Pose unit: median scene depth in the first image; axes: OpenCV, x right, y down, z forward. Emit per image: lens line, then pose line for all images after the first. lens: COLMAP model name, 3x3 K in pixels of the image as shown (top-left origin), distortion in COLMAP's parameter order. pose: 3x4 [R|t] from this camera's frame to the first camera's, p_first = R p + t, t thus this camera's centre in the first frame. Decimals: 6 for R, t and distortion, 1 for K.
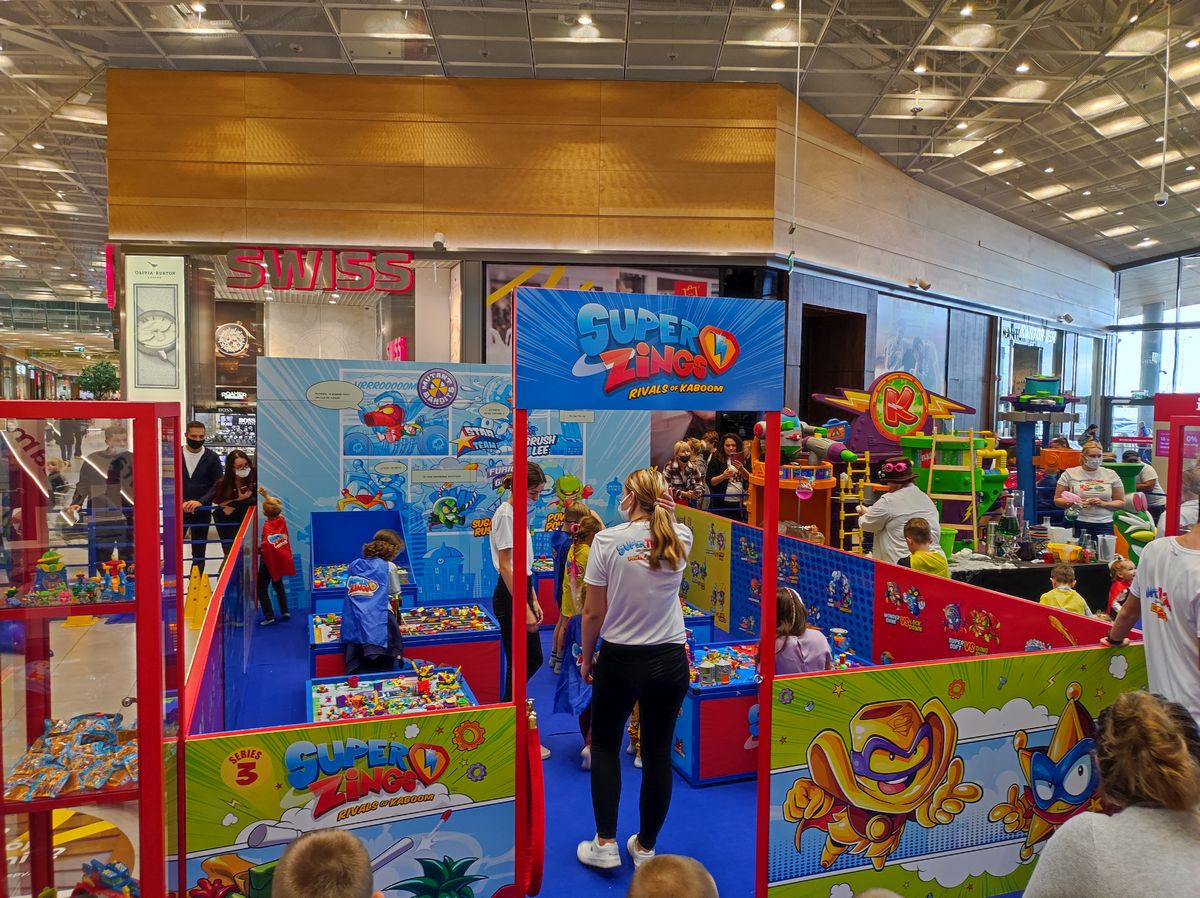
lens RADIAL K [[879.1, 0, 602.3], [0, 879.1, 454.7], [0, 0, 1]] dist [0.043146, -0.034872]
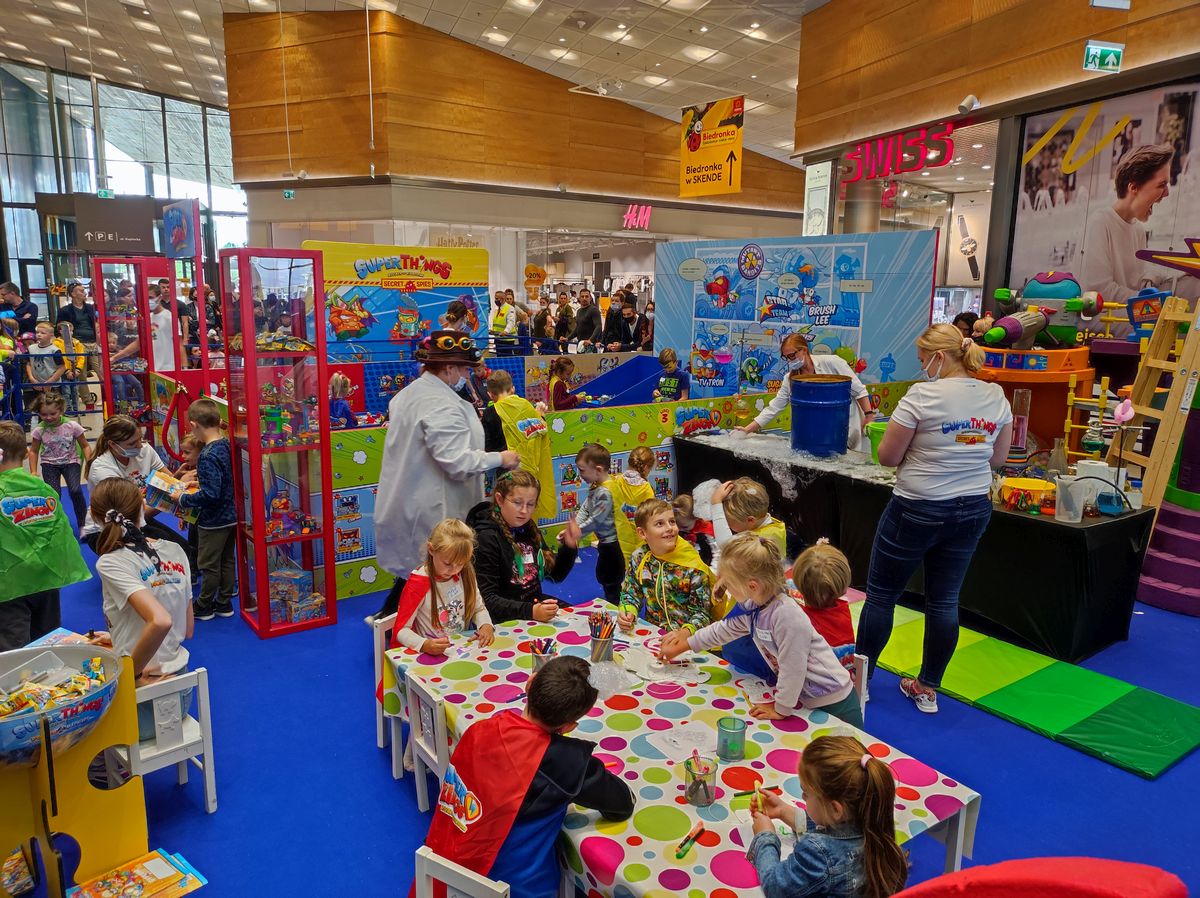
lens RADIAL K [[879.1, 0, 602.3], [0, 879.1, 454.7], [0, 0, 1]] dist [0.043146, -0.034872]
pose [[0.300915, 0.169522, -0.938463, 0.649142], [-0.067289, 0.985395, 0.156424, 0.004649], [0.951274, 0.016077, 0.307927, 0.342251]]
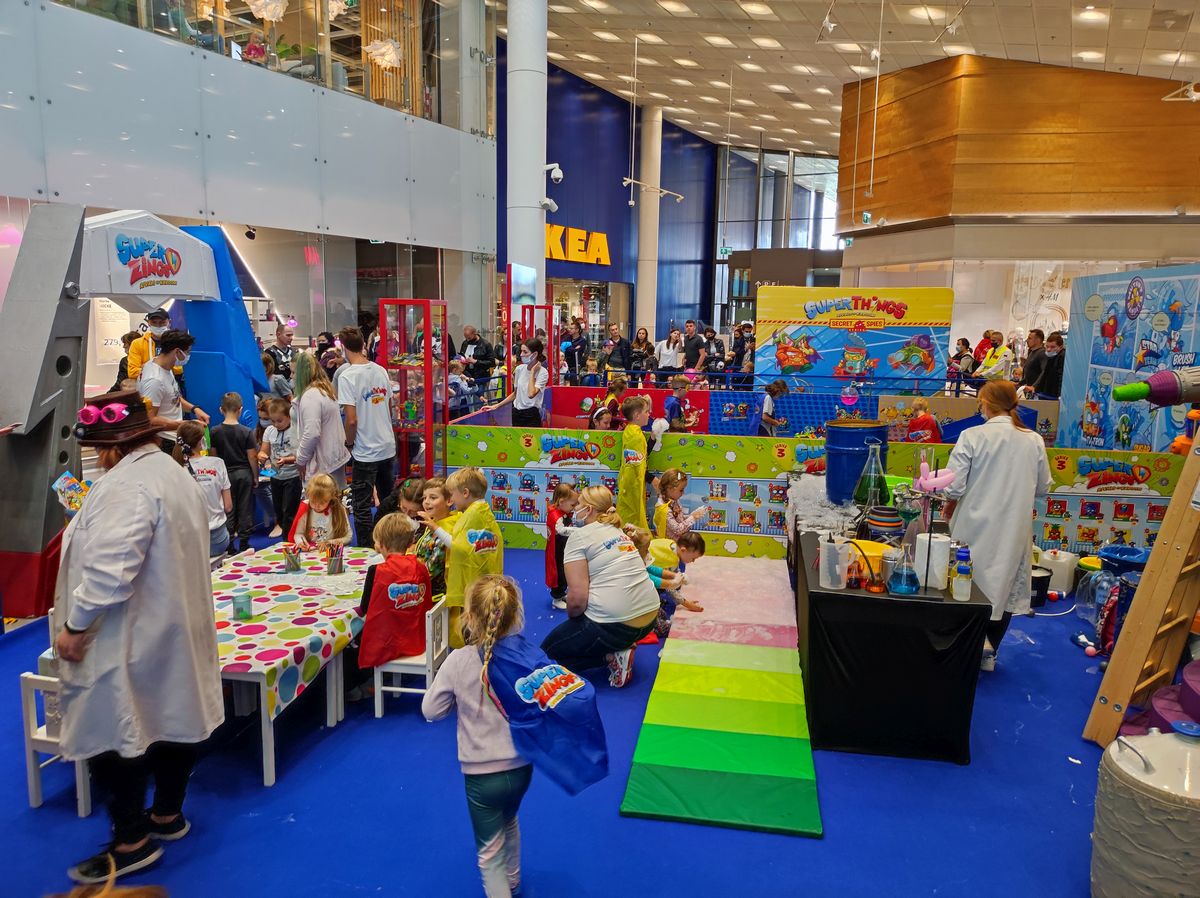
lens RADIAL K [[885.0, 0, 600.0], [0, 885.0, 449.0], [0, 0, 1]] dist [0.037590, -0.029054]
pose [[-0.480412, 0.109627, -0.870165, 0.692939], [-0.077868, 0.982908, 0.166821, -0.023175], [0.873580, 0.147900, -0.463664, 0.713463]]
